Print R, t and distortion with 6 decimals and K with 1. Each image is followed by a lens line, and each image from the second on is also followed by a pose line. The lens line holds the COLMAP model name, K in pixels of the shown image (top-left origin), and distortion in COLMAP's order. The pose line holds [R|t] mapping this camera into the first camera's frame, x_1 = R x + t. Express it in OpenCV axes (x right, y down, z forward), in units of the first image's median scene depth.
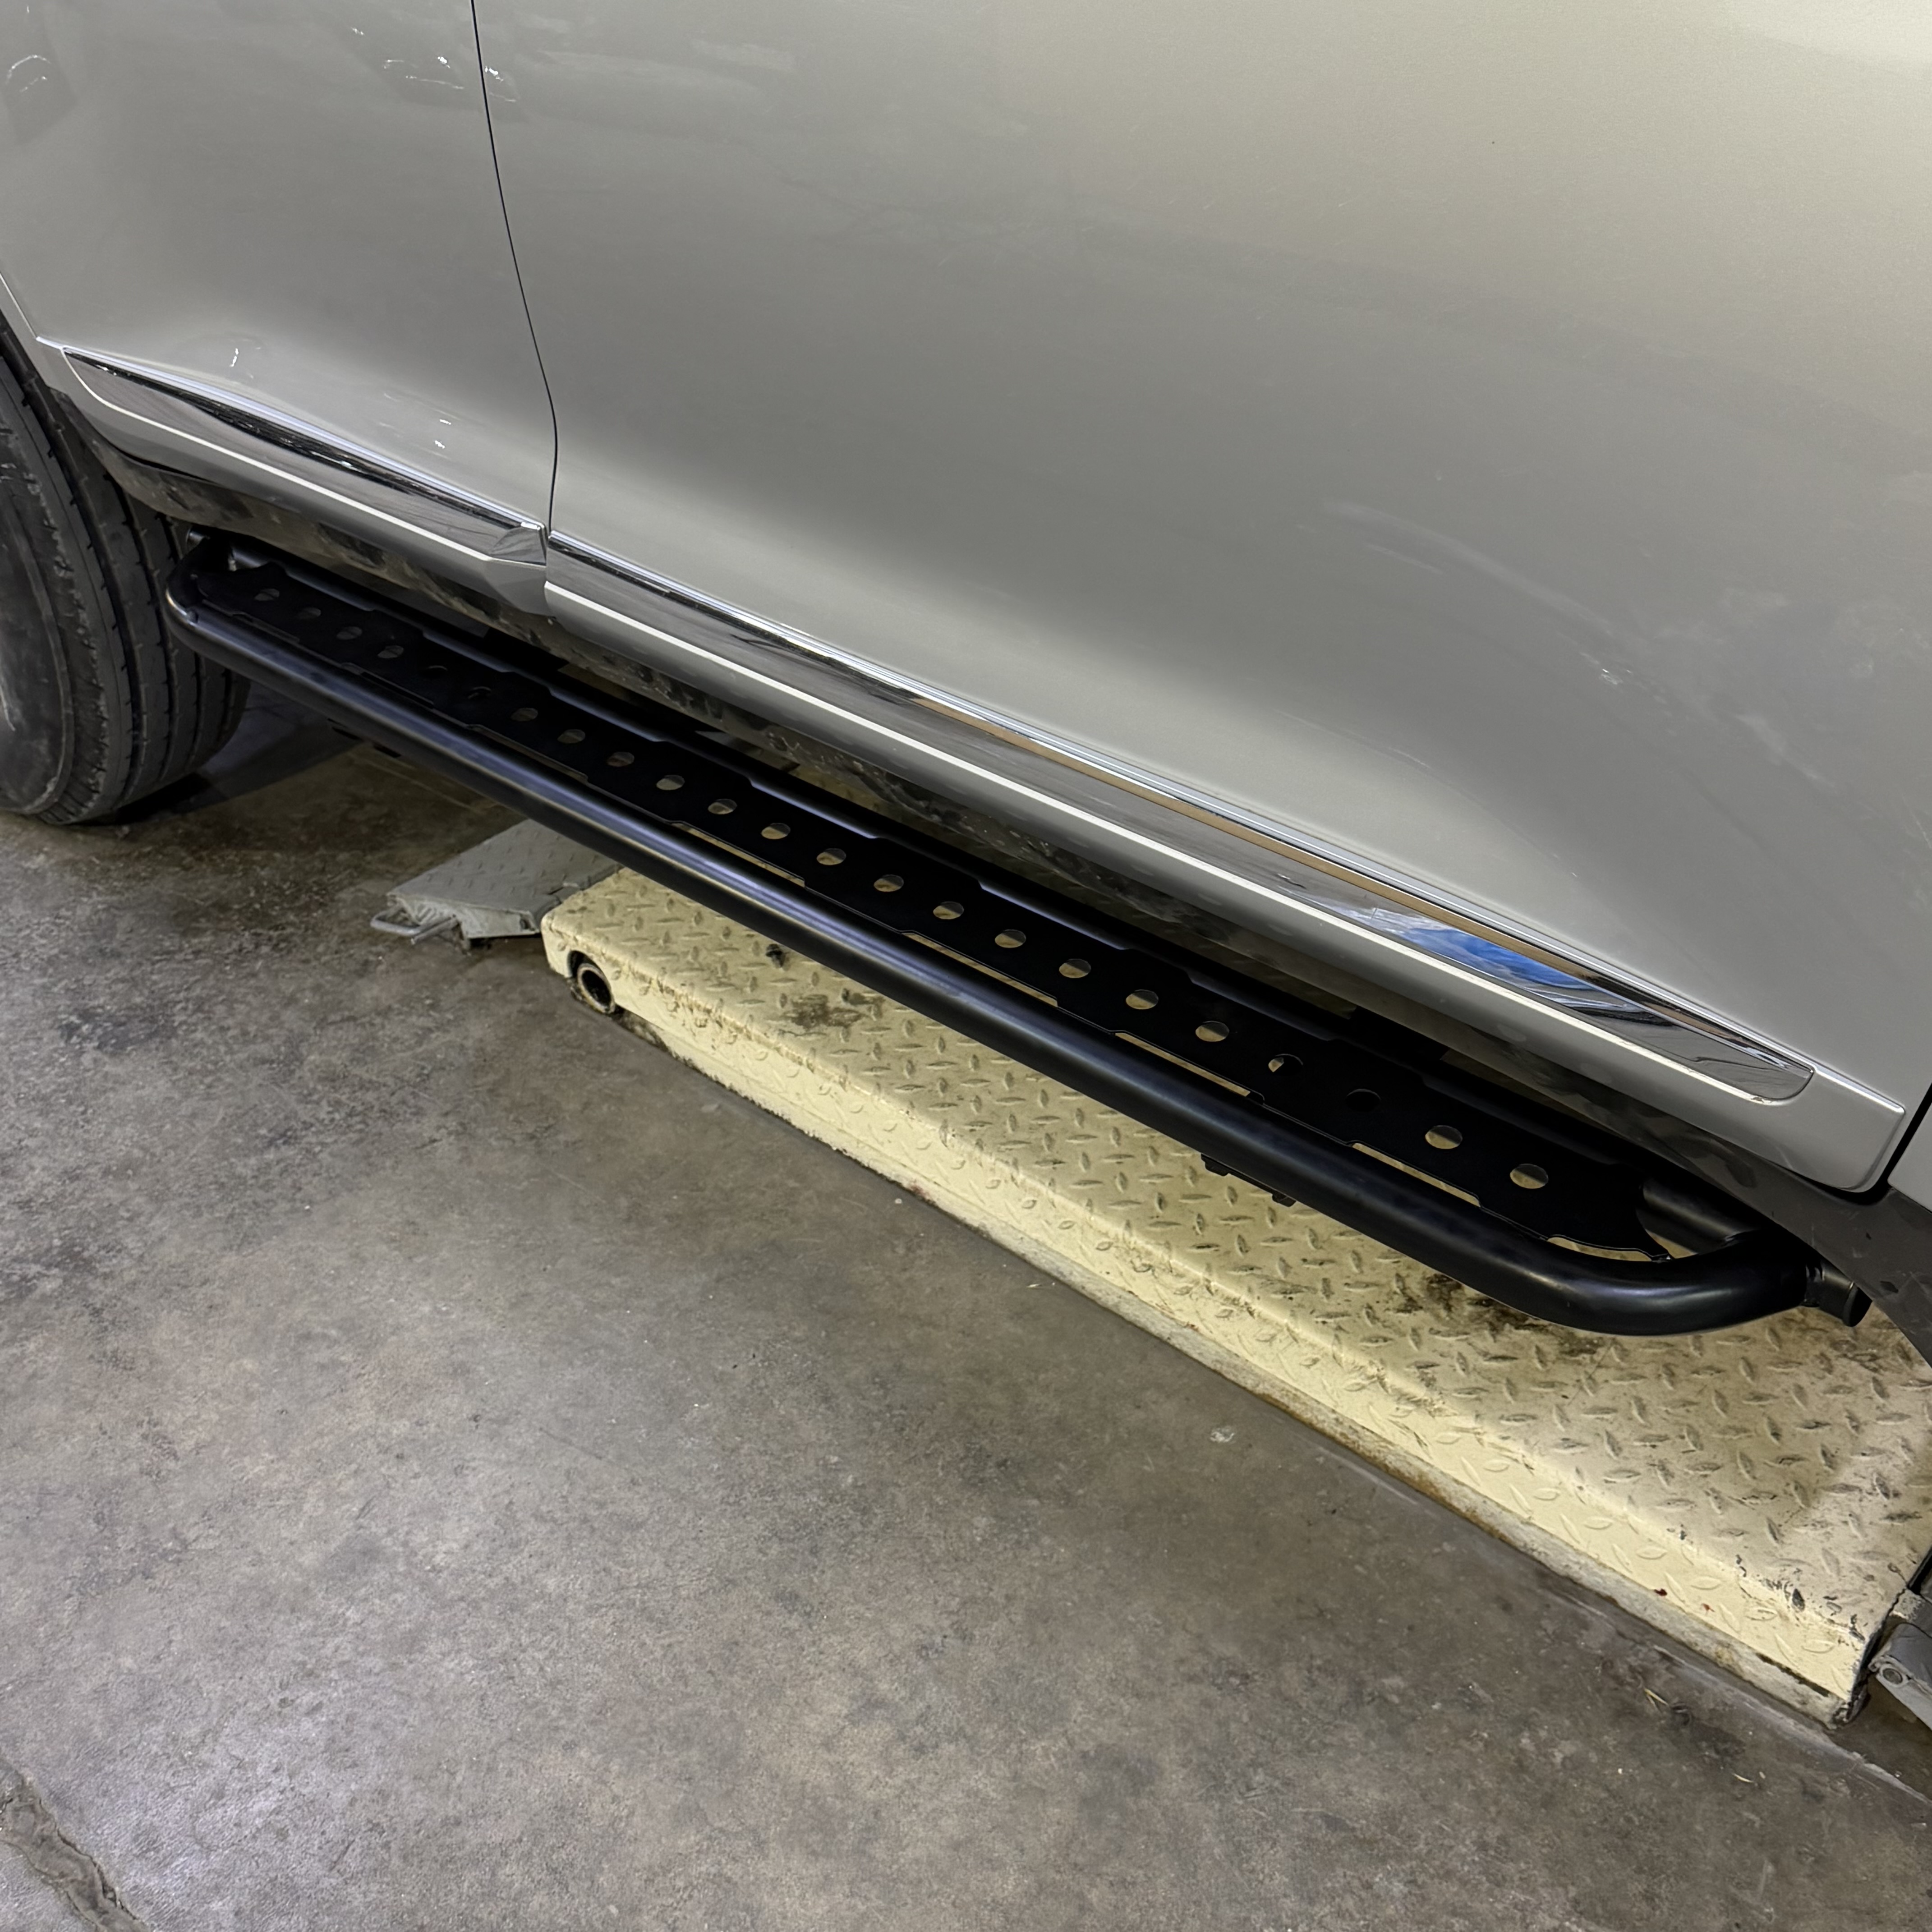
lens RADIAL K [[2195.0, 0, 961.5], [0, 2195.0, 972.6], [0, 0, 1]] dist [0.097437, 0.000000]
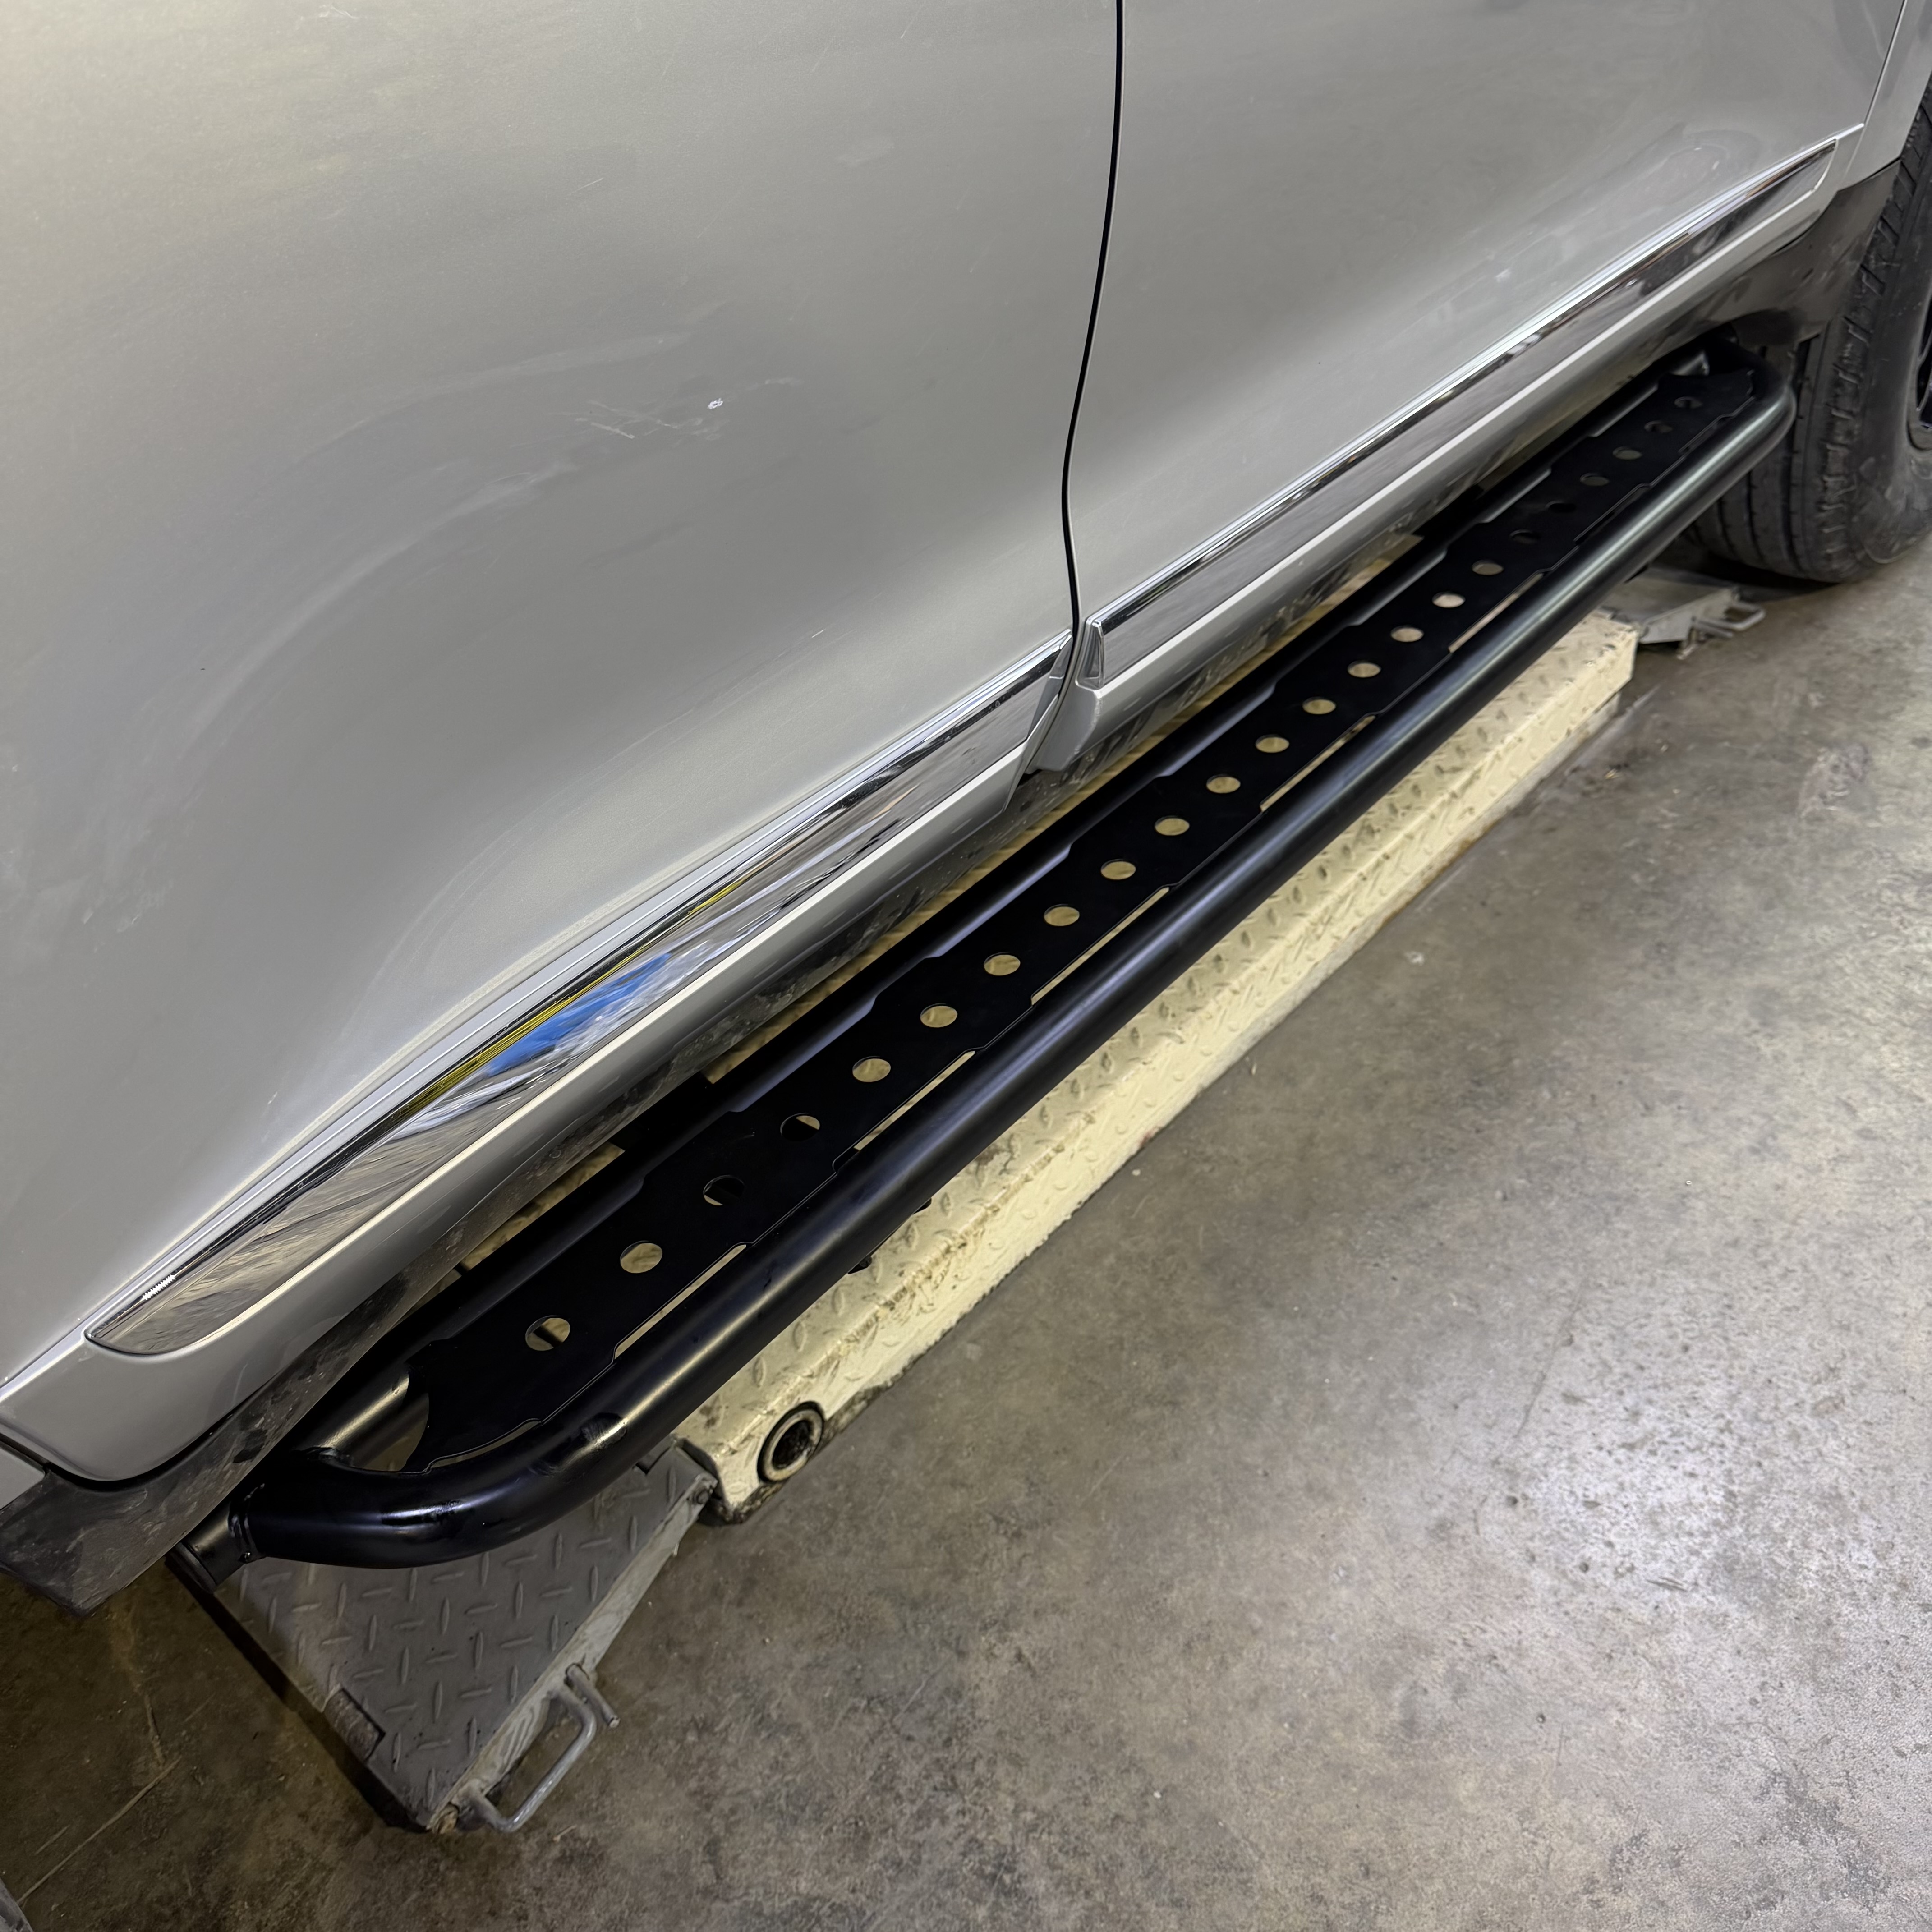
lens RADIAL K [[1867.7, 0, 969.9], [0, 1867.7, 971.1], [0, 0, 1]] dist [0.032646, 0.000000]
pose [[0.013315, -0.608798, 0.793214, -0.673992], [0.663607, 0.598780, 0.448429, -0.390580], [-0.747963, 0.520411, 0.411975, 0.742602]]
